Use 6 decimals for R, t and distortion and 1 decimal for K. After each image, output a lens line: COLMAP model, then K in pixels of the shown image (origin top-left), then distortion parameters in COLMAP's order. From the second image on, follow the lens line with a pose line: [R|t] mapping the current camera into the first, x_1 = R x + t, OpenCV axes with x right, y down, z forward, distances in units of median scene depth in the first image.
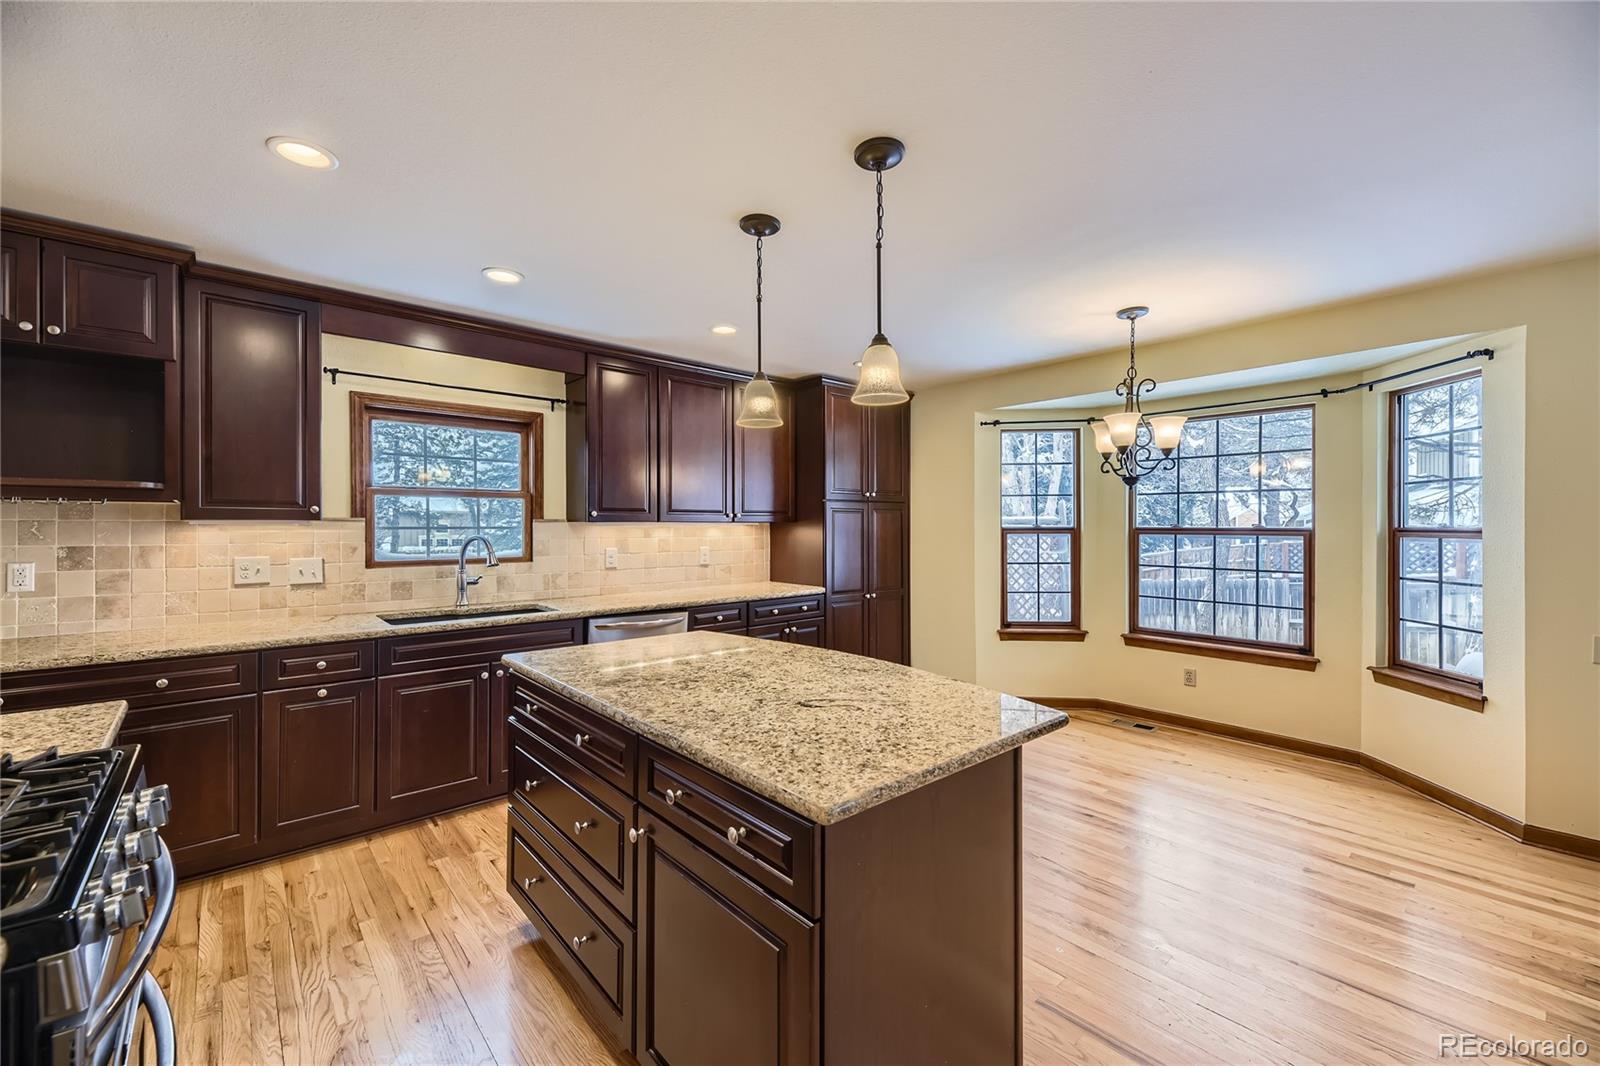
lens RADIAL K [[645.9, 0, 814.4], [0, 645.9, 525.4], [0, 0, 1]] dist [0.019991, -0.005143]
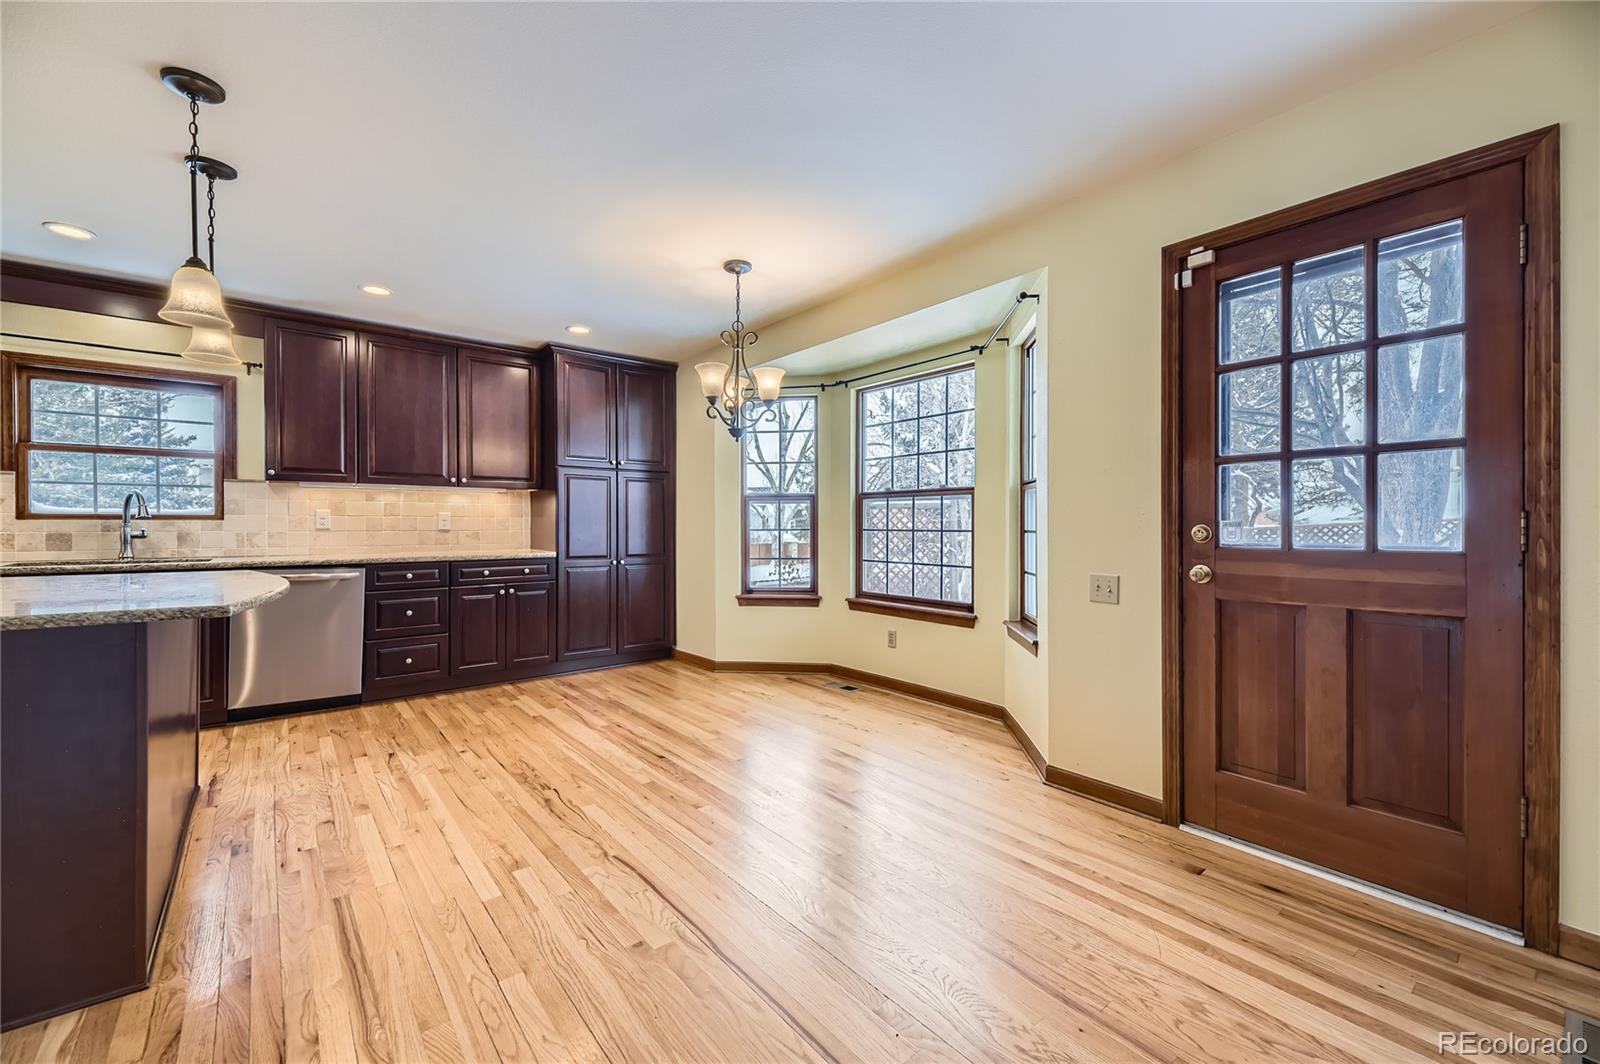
lens RADIAL K [[645.9, 0, 796.2], [0, 645.9, 525.2], [0, 0, 1]] dist [0.019991, -0.005143]
pose [[0.999035, 0.000395, -0.043914, 0.525141], [-0.000279, 0.999996, 0.002644, 0.061330], [0.043914, -0.002629, 0.999032, -0.004433]]
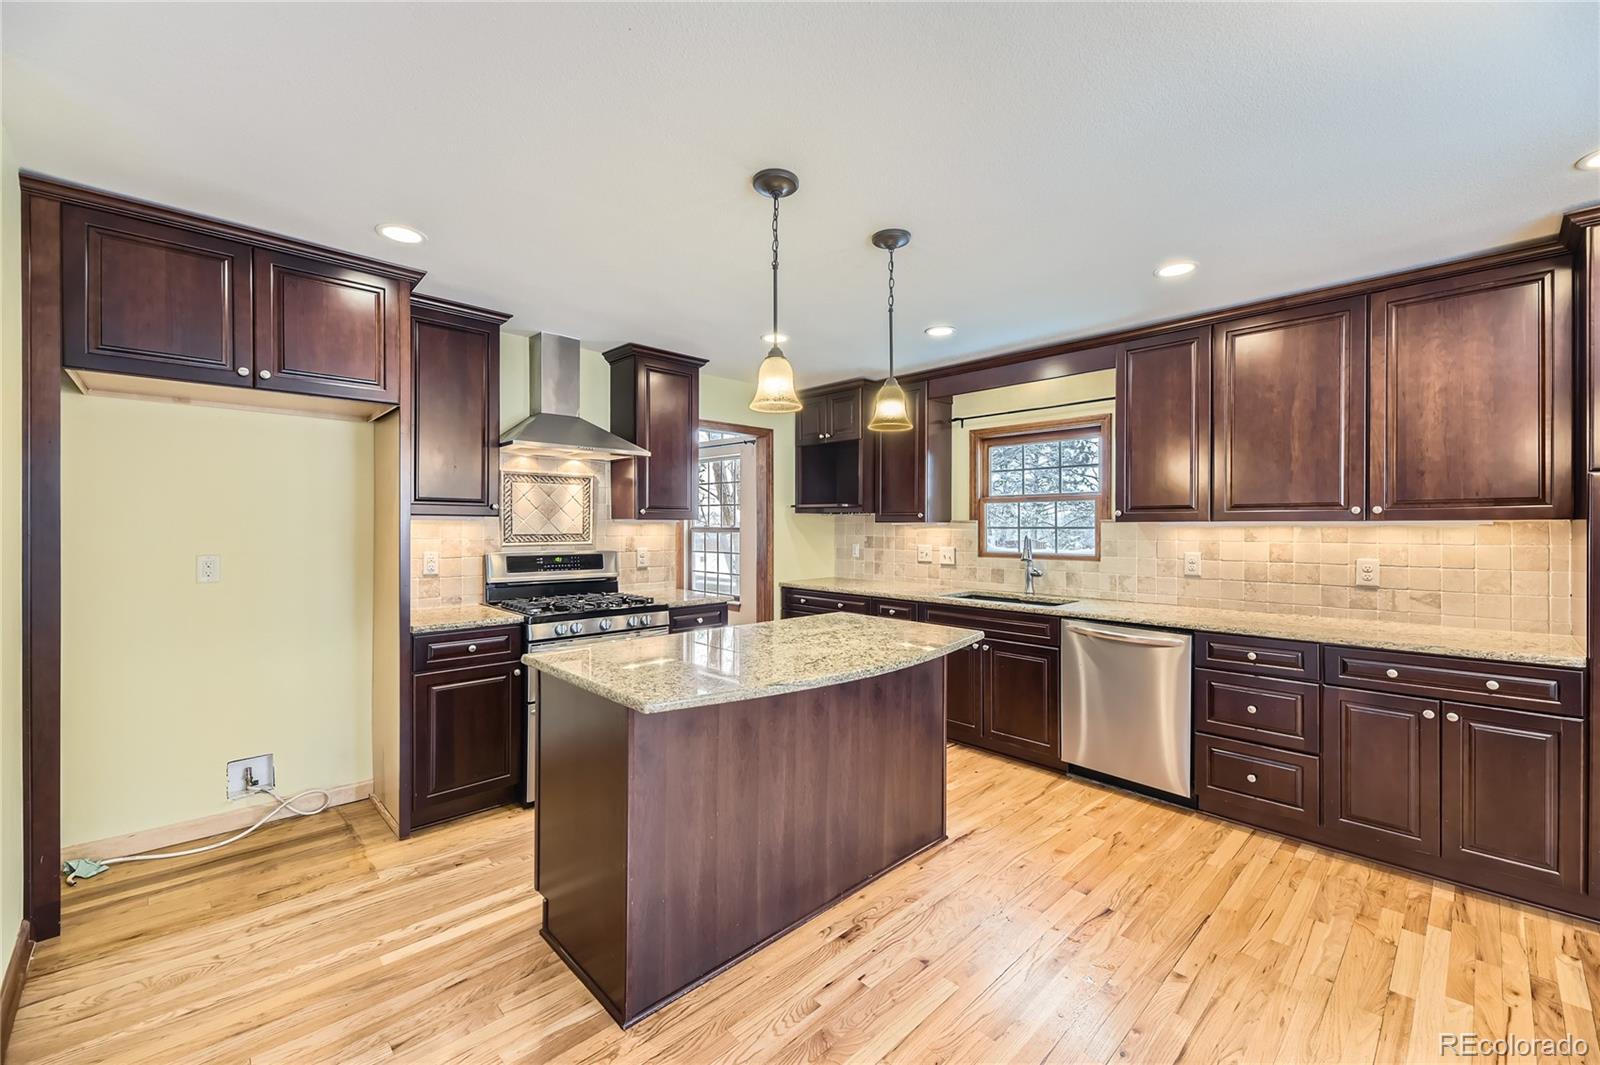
lens RADIAL K [[645.9, 0, 809.8], [0, 645.9, 527.4], [0, 0, 1]] dist [0.019991, -0.005143]
pose [[0.045961, 0.002121, -0.998941, 0.560001], [-0.000741, 0.999998, 0.002089, 0.000915], [0.998943, 0.000644, 0.045962, 0.496549]]
